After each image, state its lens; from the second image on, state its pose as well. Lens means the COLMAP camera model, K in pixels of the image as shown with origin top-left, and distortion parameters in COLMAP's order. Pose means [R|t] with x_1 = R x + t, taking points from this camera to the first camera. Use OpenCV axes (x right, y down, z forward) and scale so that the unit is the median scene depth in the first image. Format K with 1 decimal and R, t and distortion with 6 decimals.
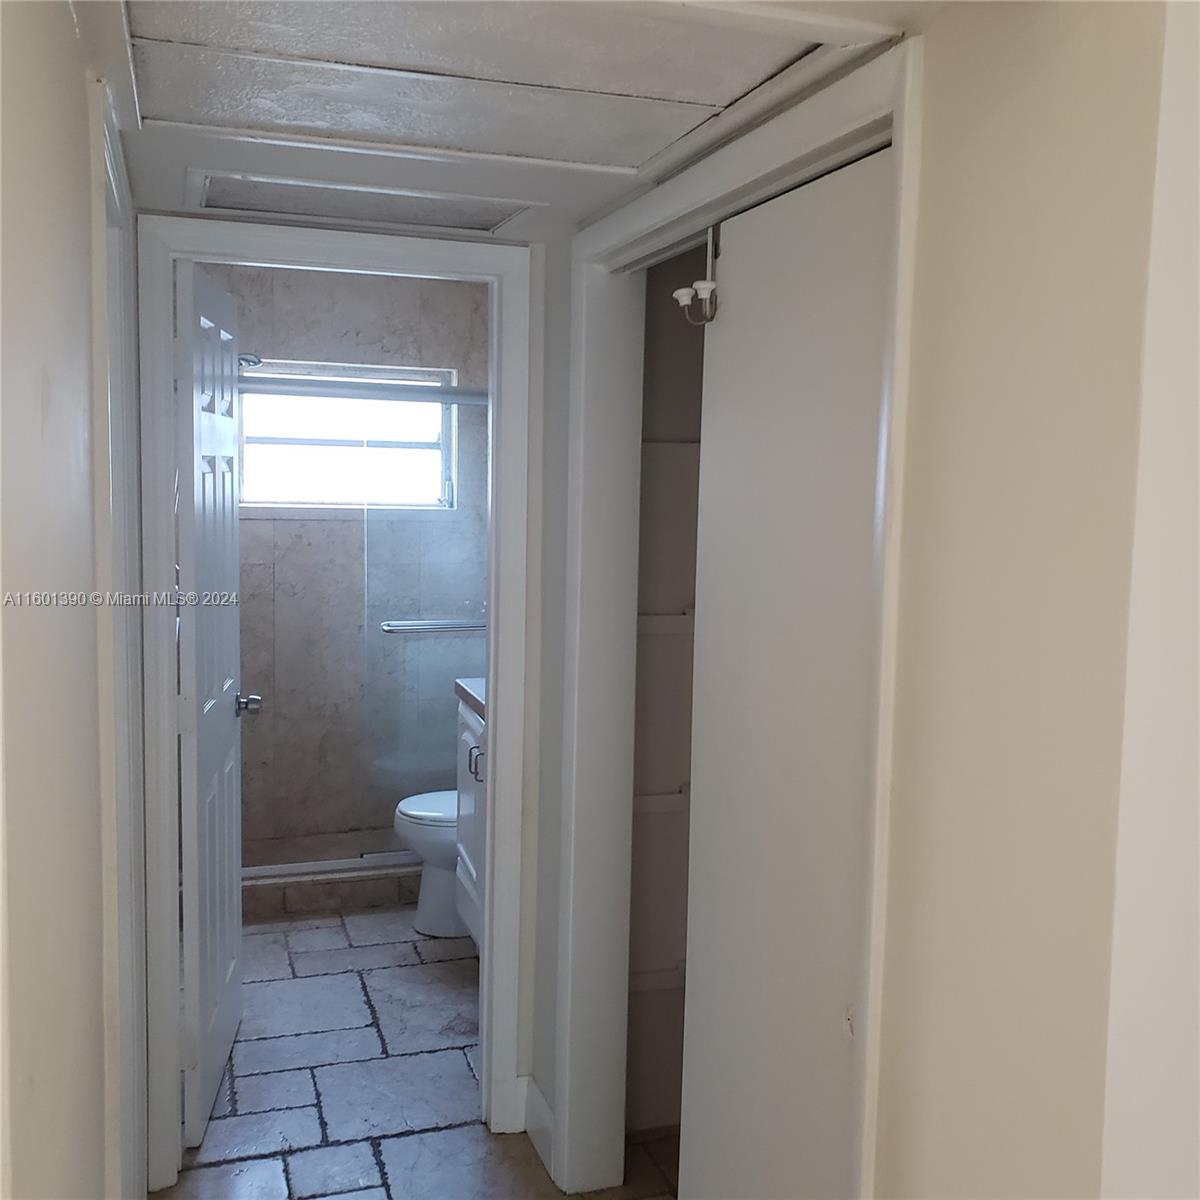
lens RADIAL K [[1251.5, 0, 643.5], [0, 1251.5, 595.5], [0, 0, 1]] dist [-0.002469, 0.055426]
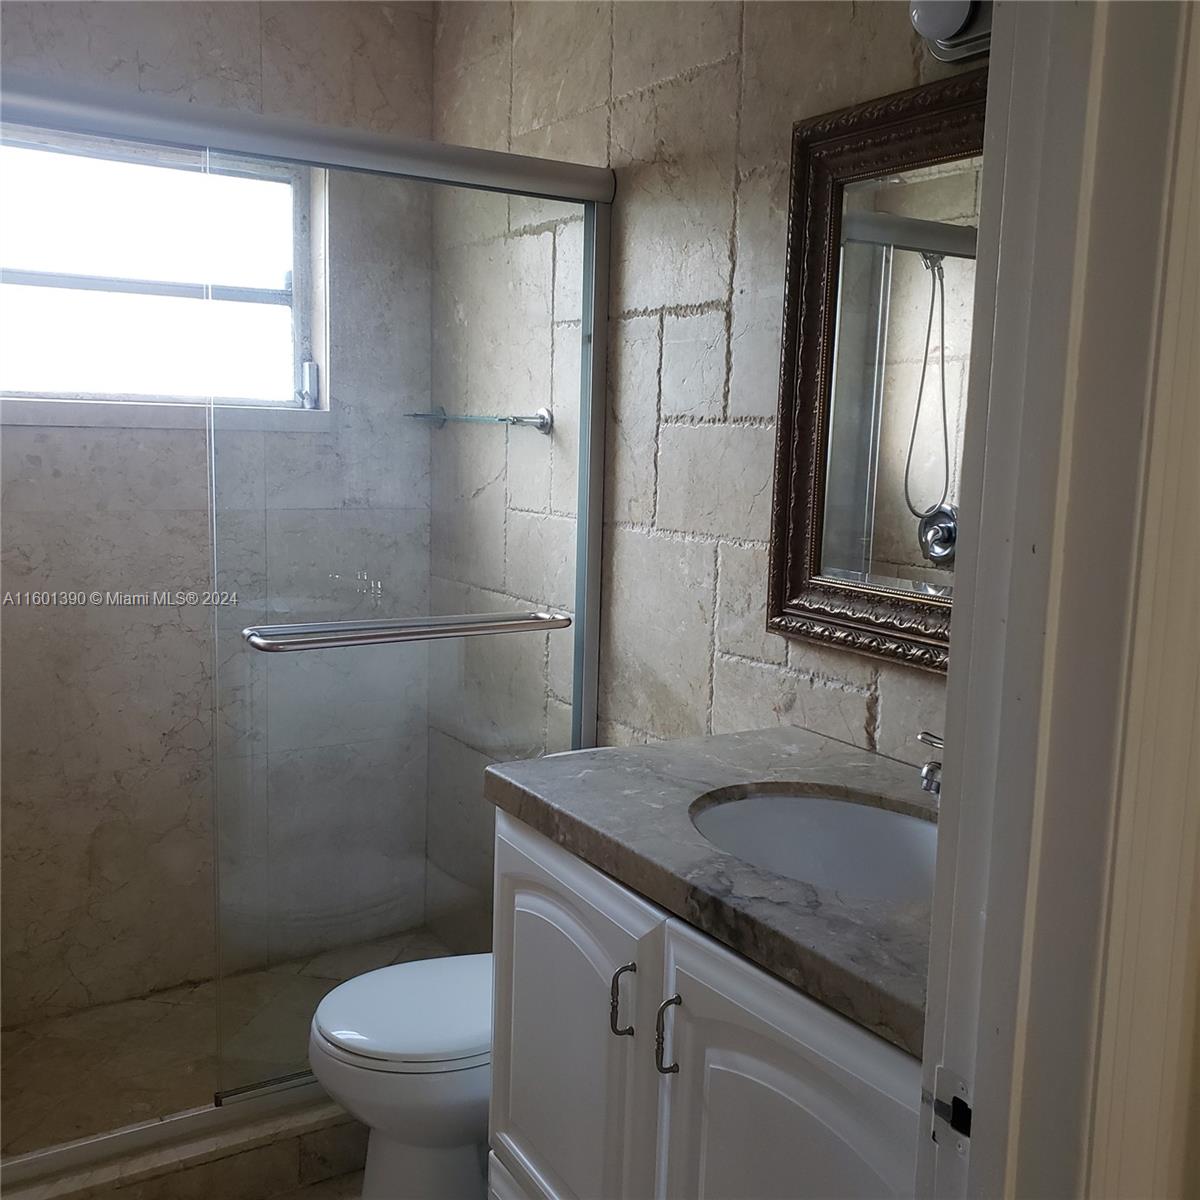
lens RADIAL K [[1255.4, 0, 600.0], [0, 1255.4, 600.0], [0, 0, 1]] dist [0.226777, -0.821761]
pose [[0.978935, -0.024537, 0.202693, -0.150482], [0.015616, 0.998842, 0.045498, -0.008865], [-0.203575, -0.041374, 0.978185, 0.424260]]
